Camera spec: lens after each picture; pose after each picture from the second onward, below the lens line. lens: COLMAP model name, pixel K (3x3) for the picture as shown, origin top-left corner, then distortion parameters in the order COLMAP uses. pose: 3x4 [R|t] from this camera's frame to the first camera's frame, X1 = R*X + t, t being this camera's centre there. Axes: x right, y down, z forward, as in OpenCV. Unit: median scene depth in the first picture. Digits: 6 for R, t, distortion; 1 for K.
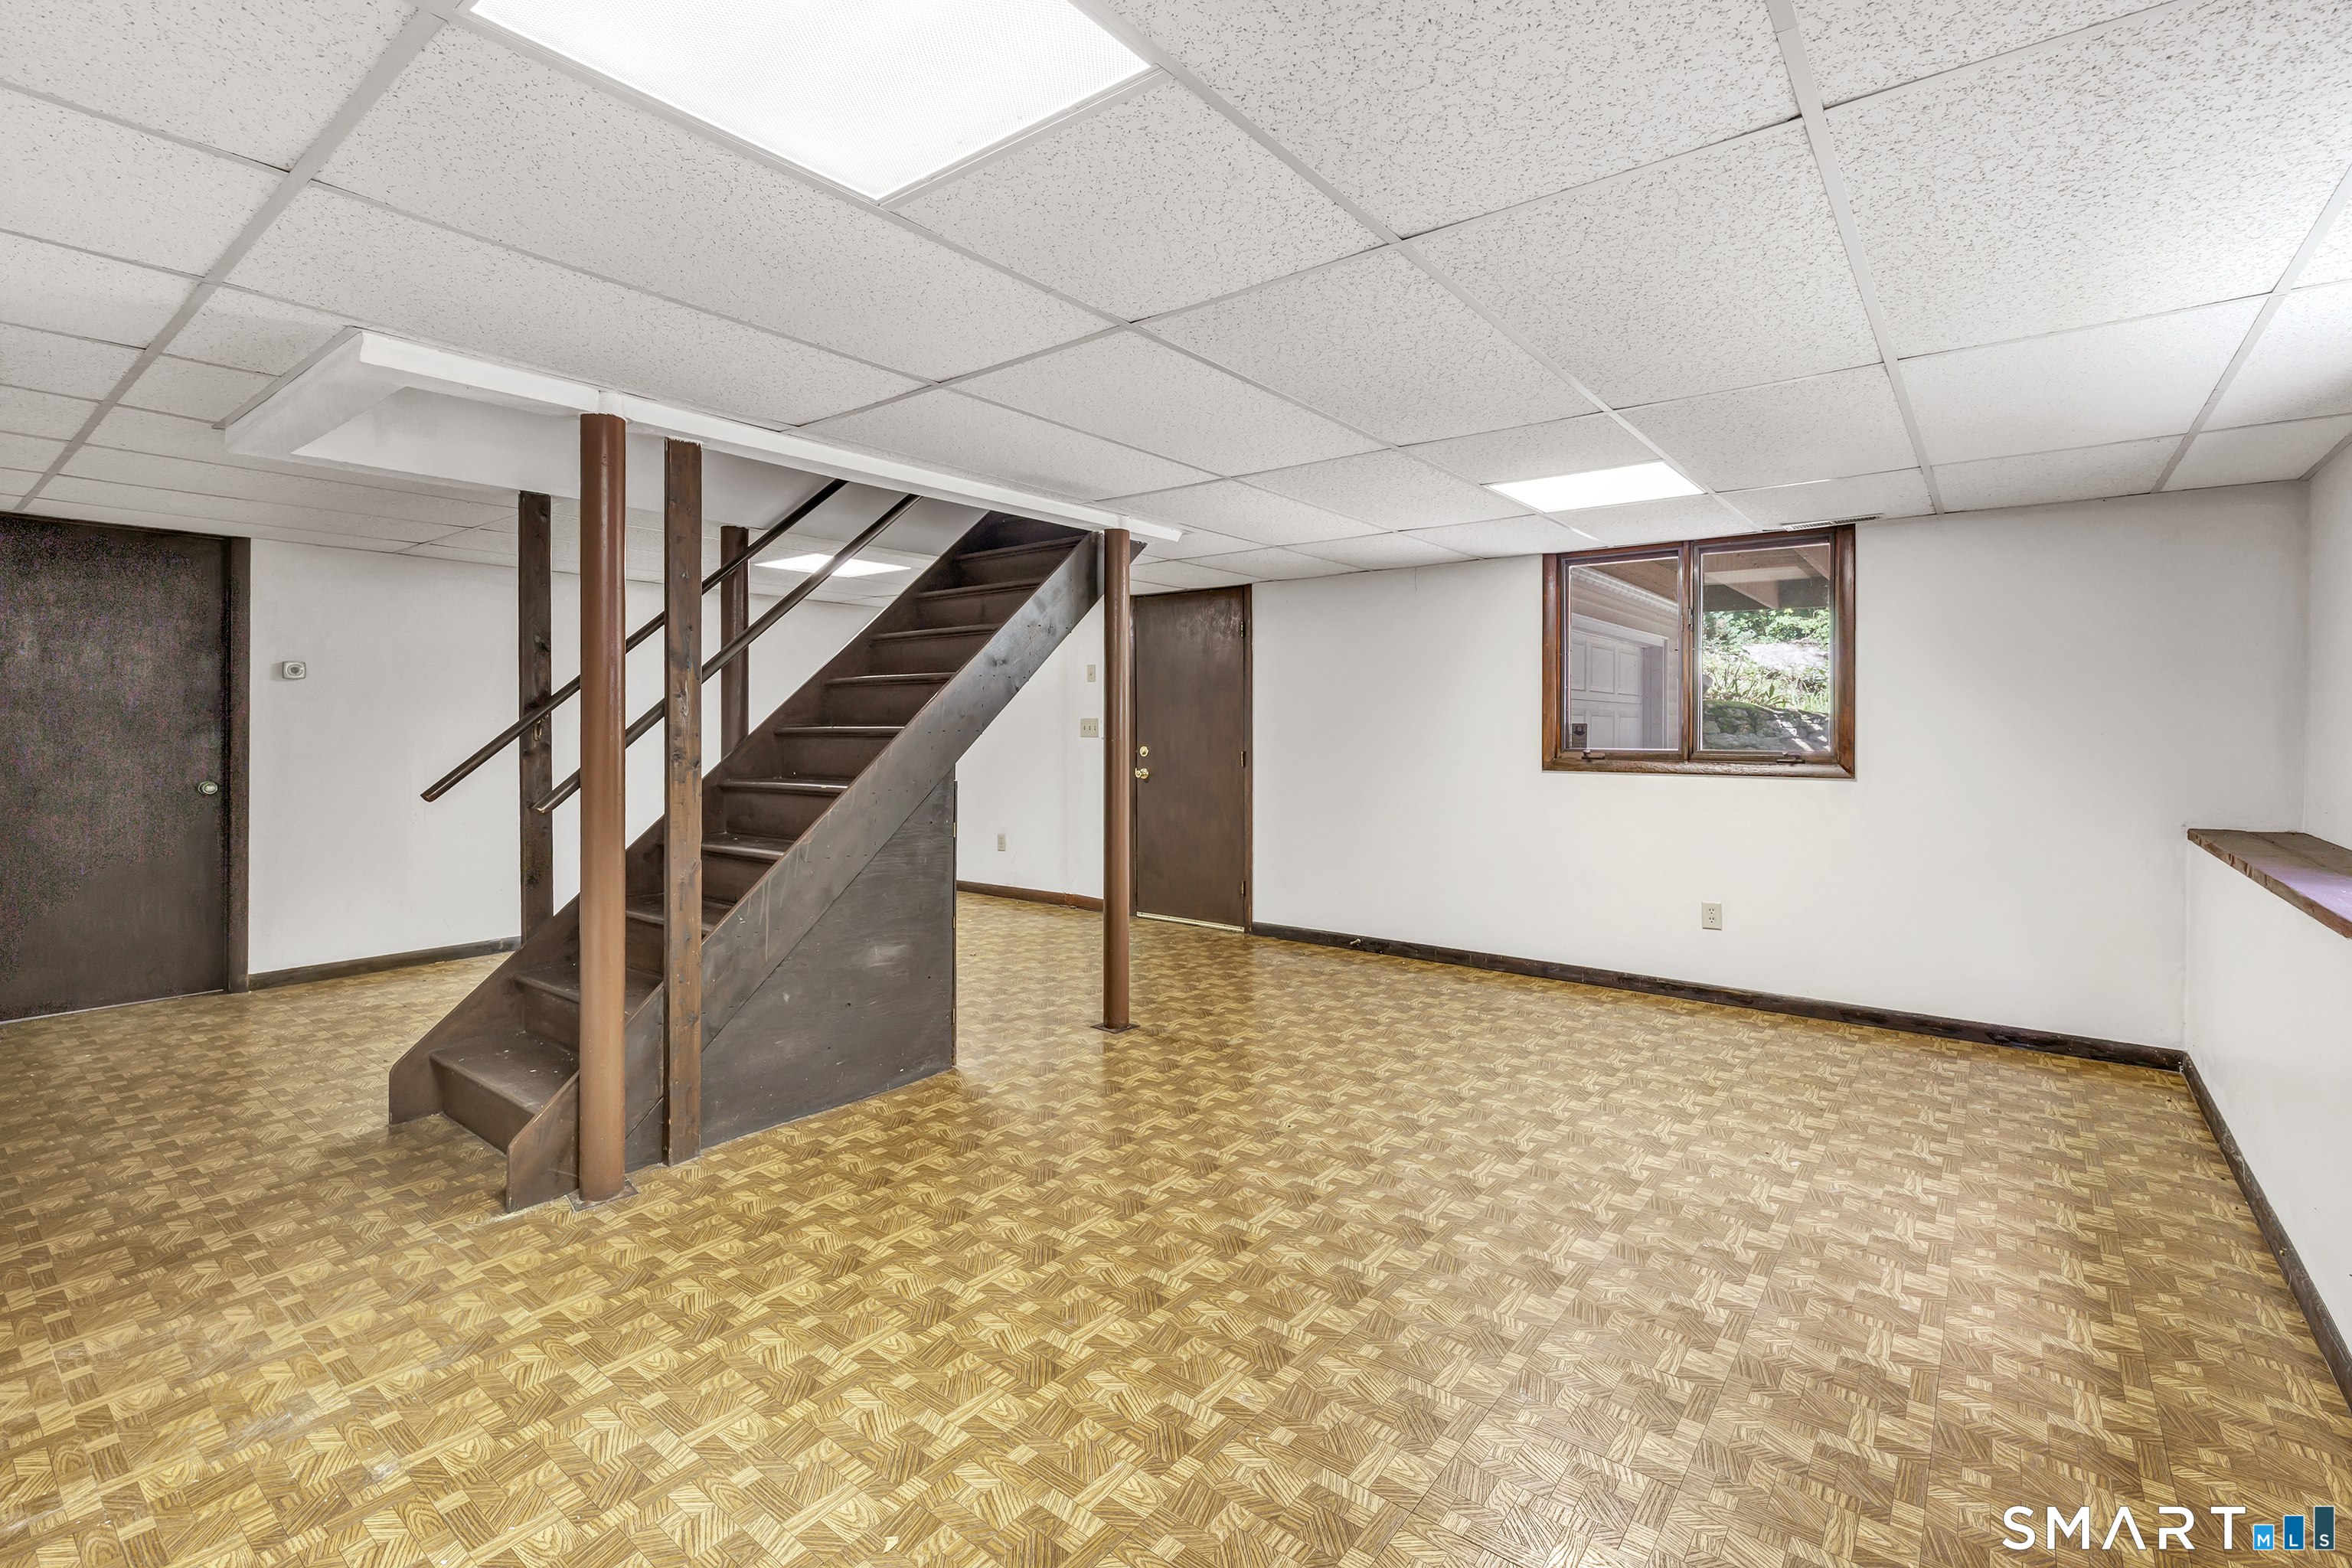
lens RADIAL K [[1057.9, 0, 1175.8], [0, 1057.9, 759.0], [0, 0, 1]] dist [0.003623, 0.001022]
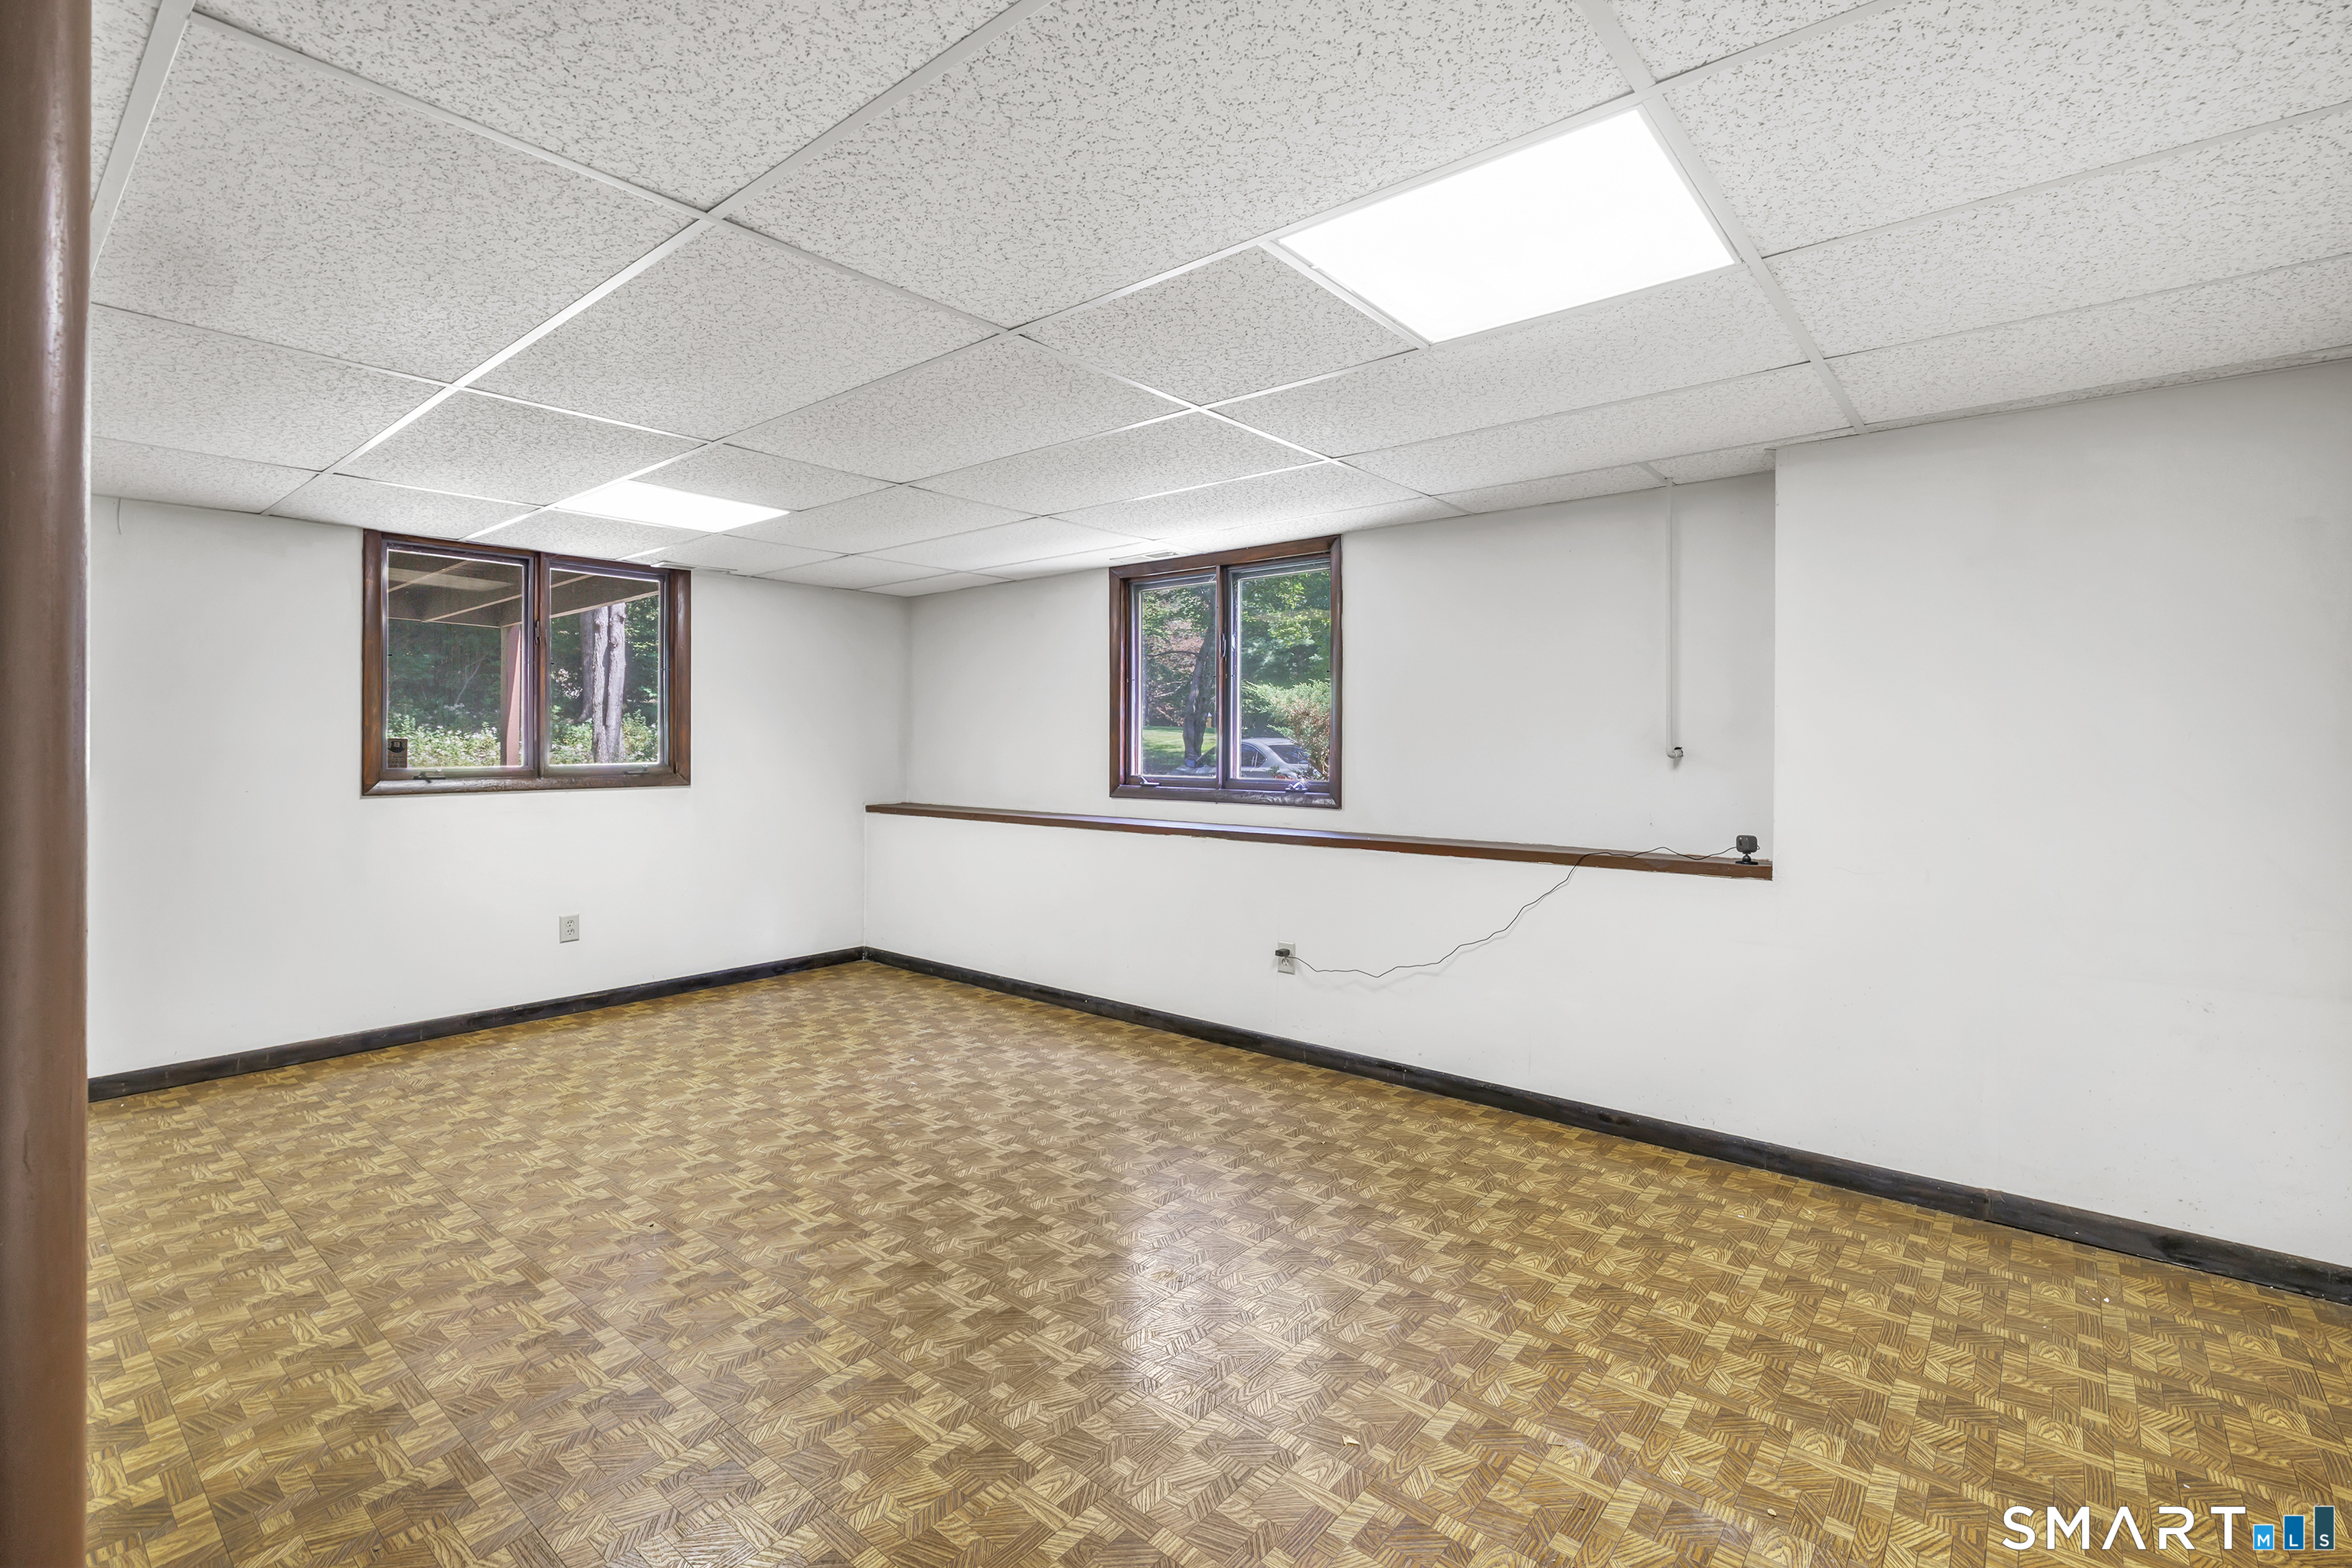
lens RADIAL K [[1057.9, 0, 1175.8], [0, 1057.9, 759.0], [0, 0, 1]] dist [0.003623, 0.001022]
pose [[0.010651, -0.012954, 0.999859, -0.486387], [0.027159, 0.999551, 0.012661, -0.011668], [-0.999574, 0.027020, 0.010998, 0.391799]]
